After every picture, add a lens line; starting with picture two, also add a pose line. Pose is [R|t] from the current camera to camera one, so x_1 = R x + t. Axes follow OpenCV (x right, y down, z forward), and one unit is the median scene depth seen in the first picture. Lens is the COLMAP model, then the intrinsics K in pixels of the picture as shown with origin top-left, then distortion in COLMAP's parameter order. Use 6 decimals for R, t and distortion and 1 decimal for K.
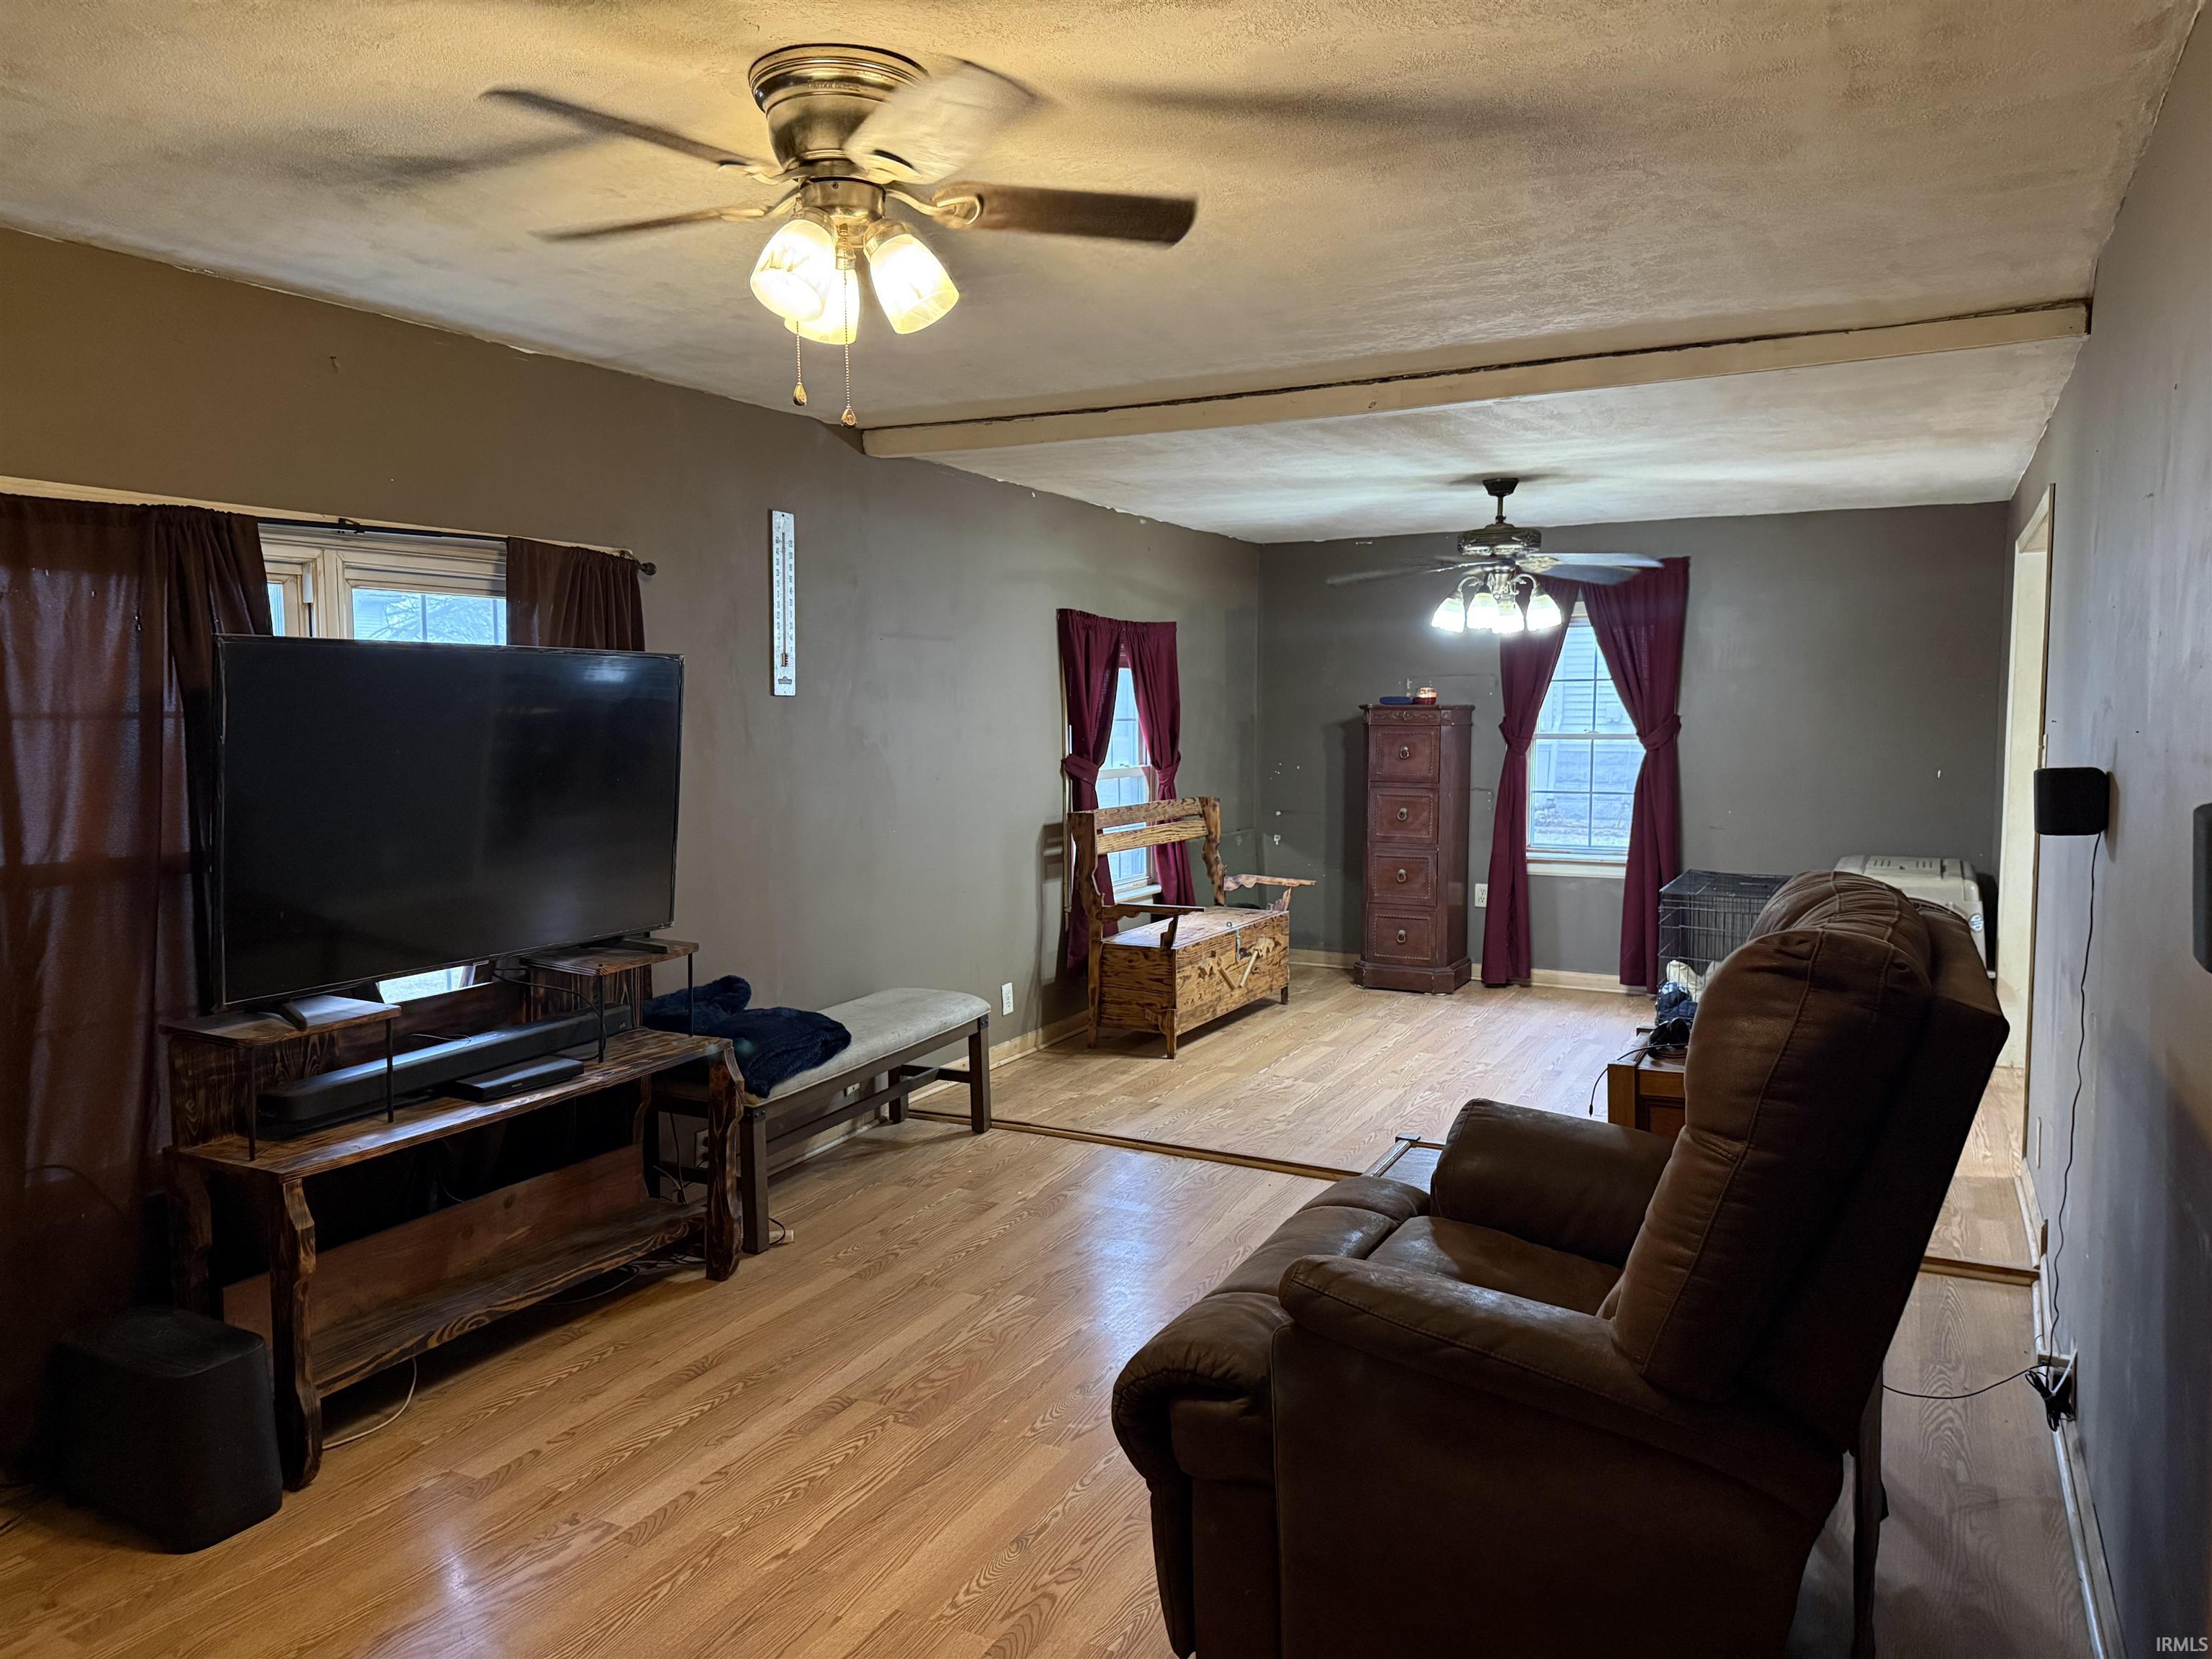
lens RADIAL K [[1548.4, 0, 1118.7], [0, 1548.4, 835.0], [0, 0, 1]] dist [0.055910, -0.004198]
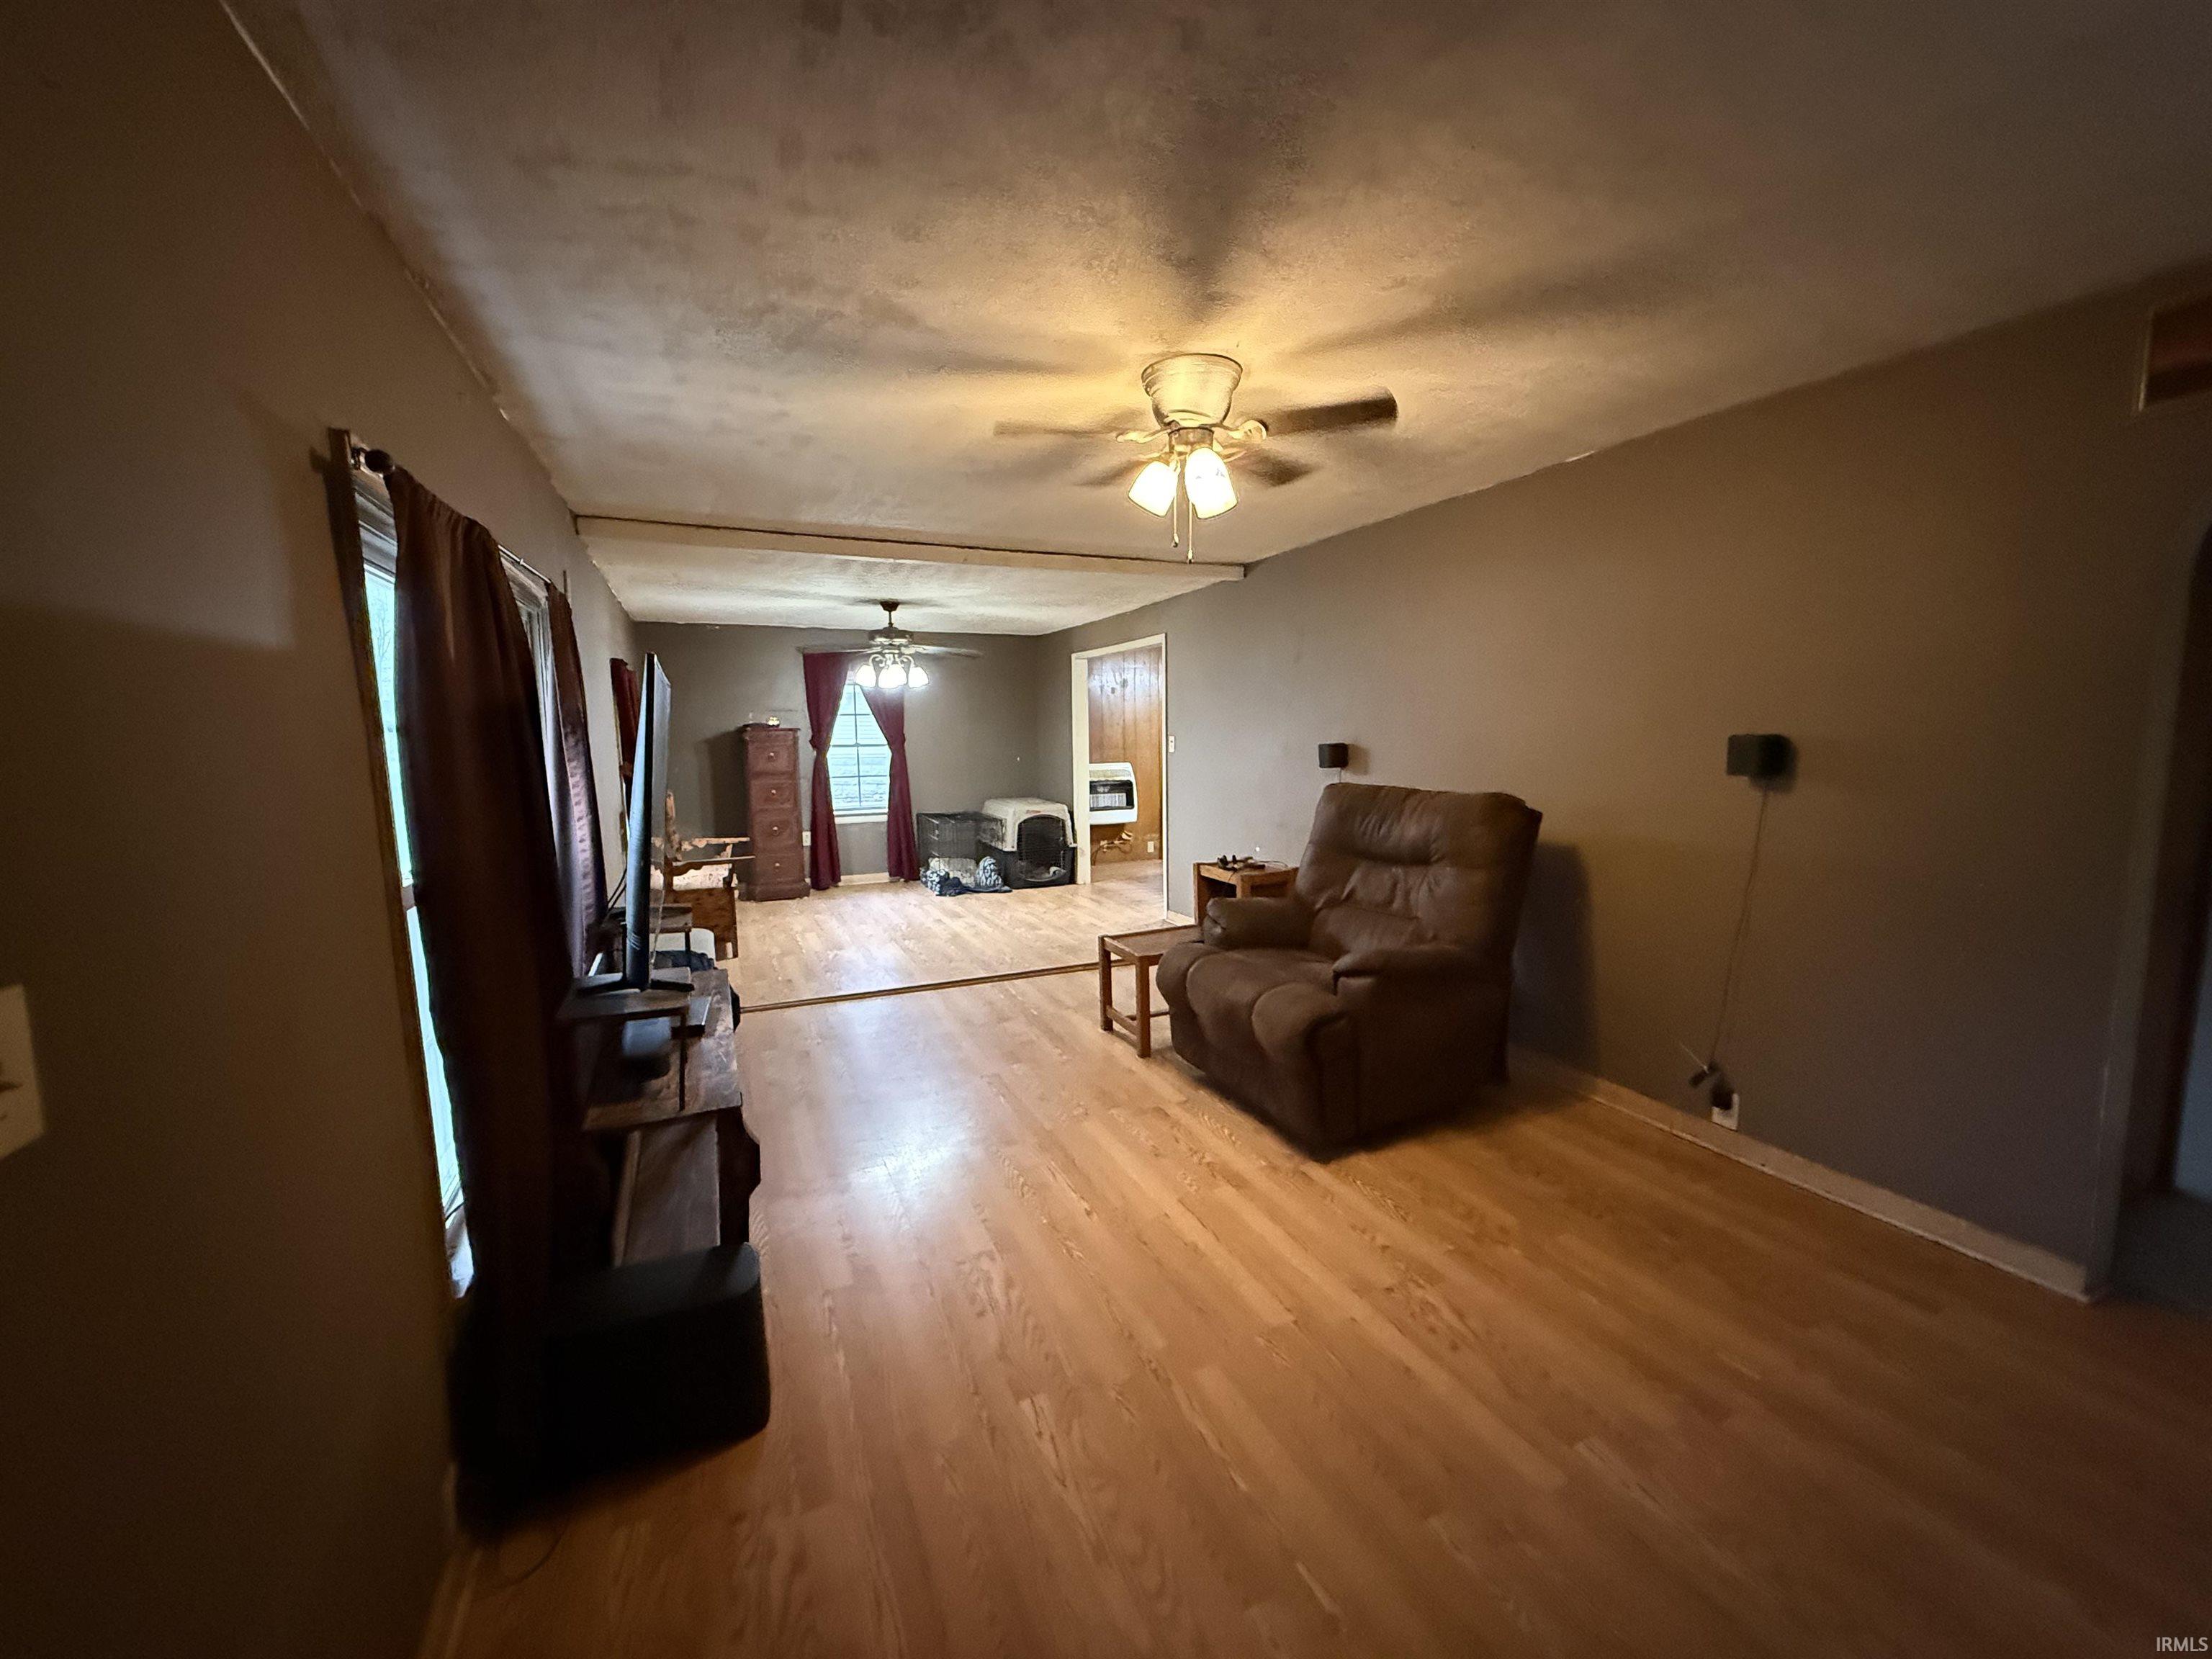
lens RADIAL K [[873.5, 0, 1105.6], [0, 873.5, 823.6], [0, 0, 1]] dist [0.001531, -0.000066]
pose [[0.609560, -0.088131, 0.787826, -0.356772], [0.074435, 0.995773, 0.053801, -0.006181], [-0.789238, 0.025847, 0.613544, 0.151424]]
